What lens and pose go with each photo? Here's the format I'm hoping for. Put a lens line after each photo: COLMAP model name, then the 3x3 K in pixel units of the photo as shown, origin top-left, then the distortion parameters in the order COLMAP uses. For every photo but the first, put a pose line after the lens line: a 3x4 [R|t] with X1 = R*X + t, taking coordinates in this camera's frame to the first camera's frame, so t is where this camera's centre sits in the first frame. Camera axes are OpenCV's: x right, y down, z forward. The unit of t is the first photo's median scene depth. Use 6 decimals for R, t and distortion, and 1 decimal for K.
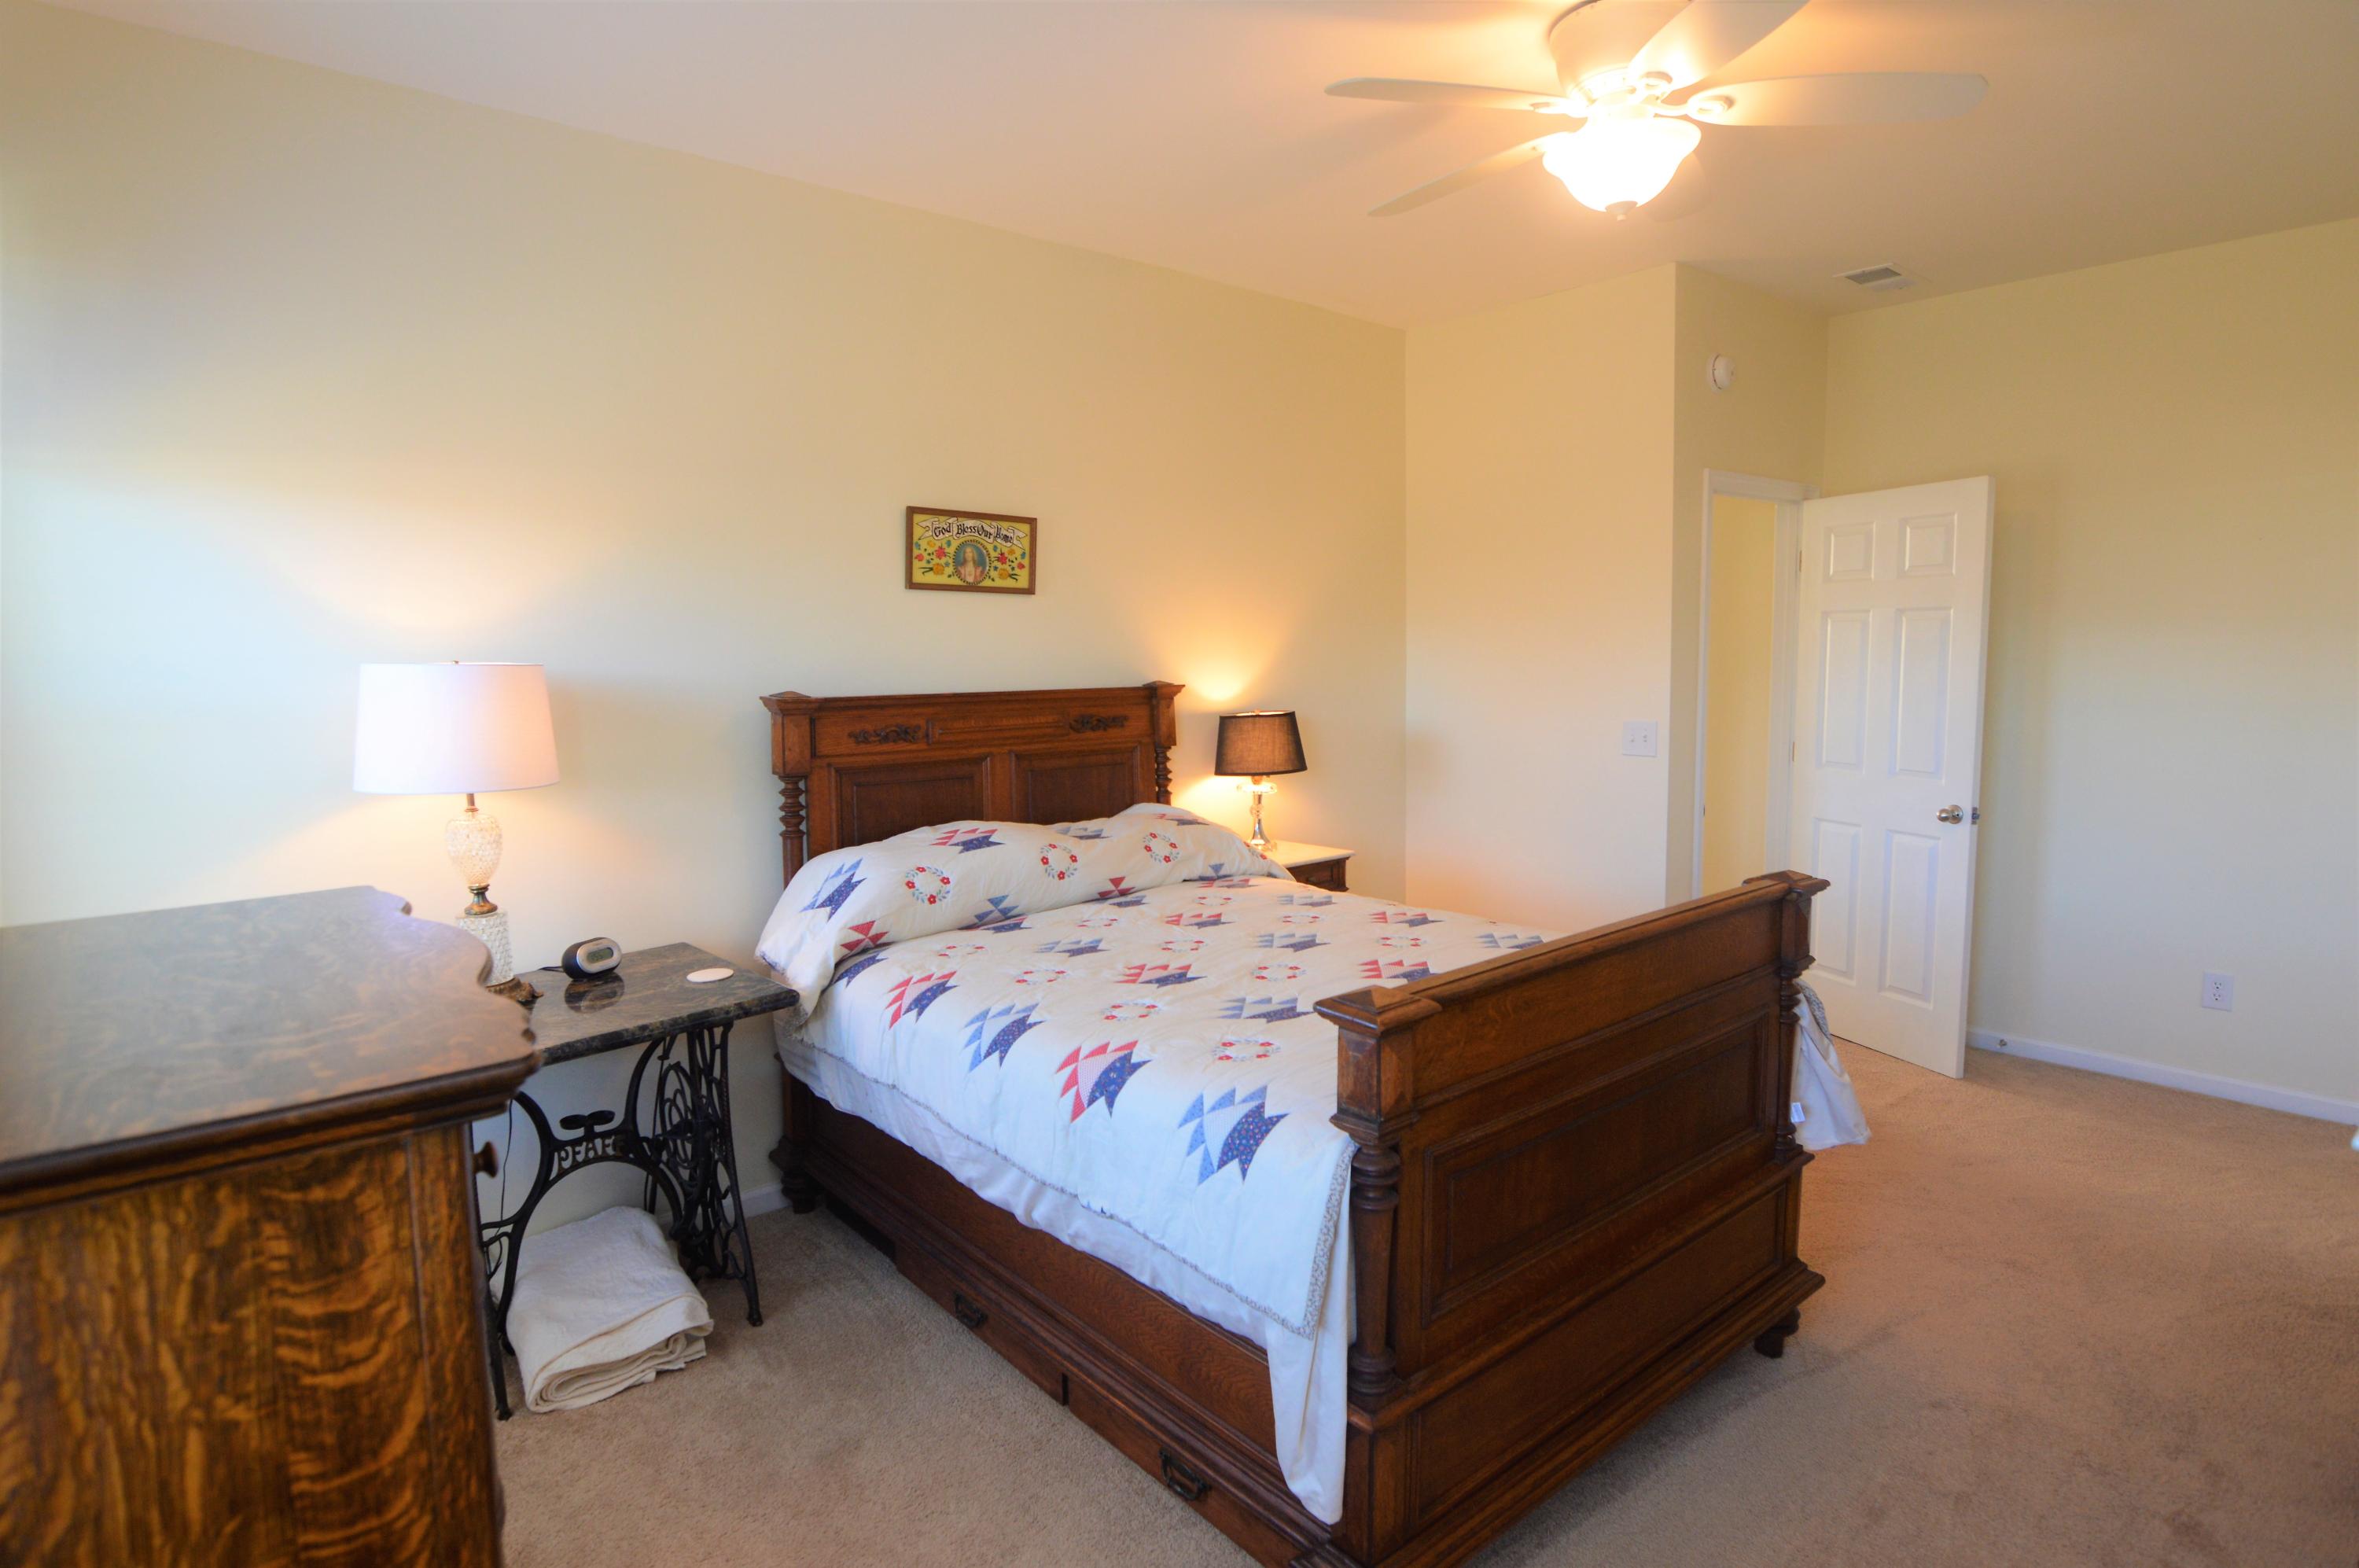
lens RADIAL K [[1234.4, 0, 1179.5], [0, 1234.4, 784.0], [0, 0, 1]] dist [0.001255, 0.000068]
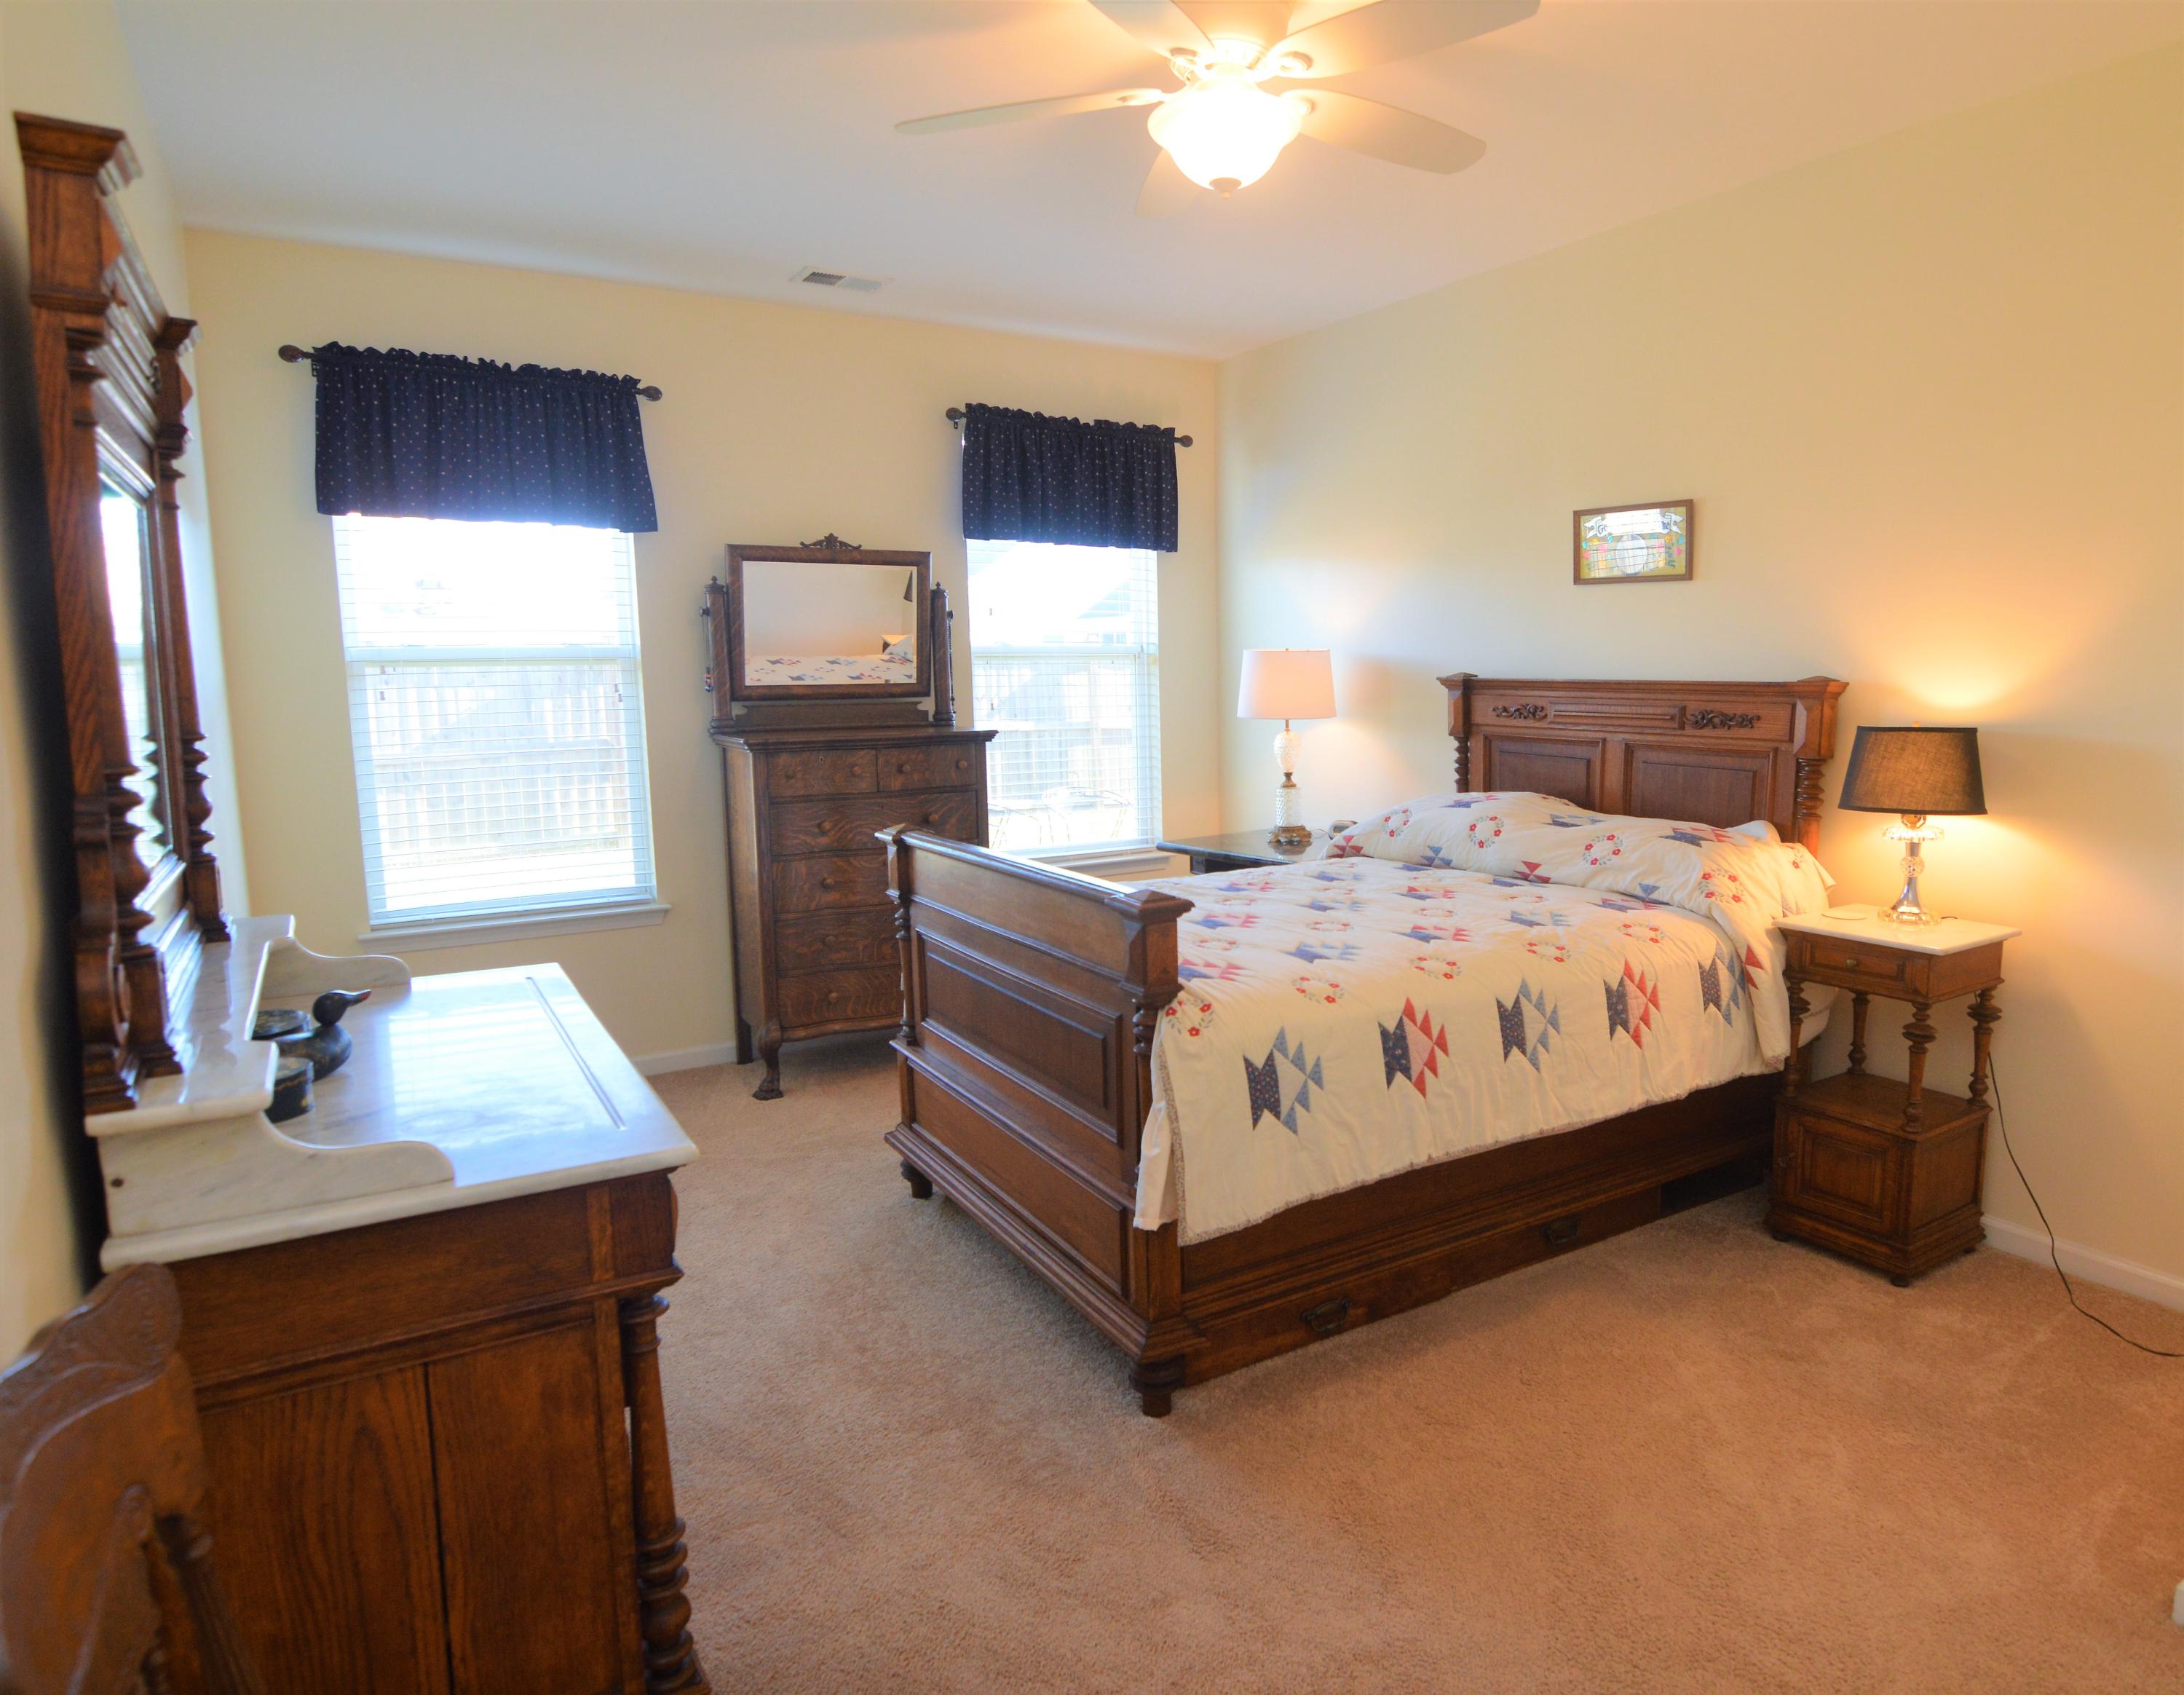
lens RADIAL K [[1313.0, 0, 1092.0], [0, 1313.0, 847.5], [0, 0, 1]] dist [-0.001166, 0.000067]
pose [[-0.183154, 0.147129, -0.972012, 1.061207], [-0.100181, 0.980797, 0.167336, -0.081026], [0.977966, 0.128025, -0.164897, 0.810377]]
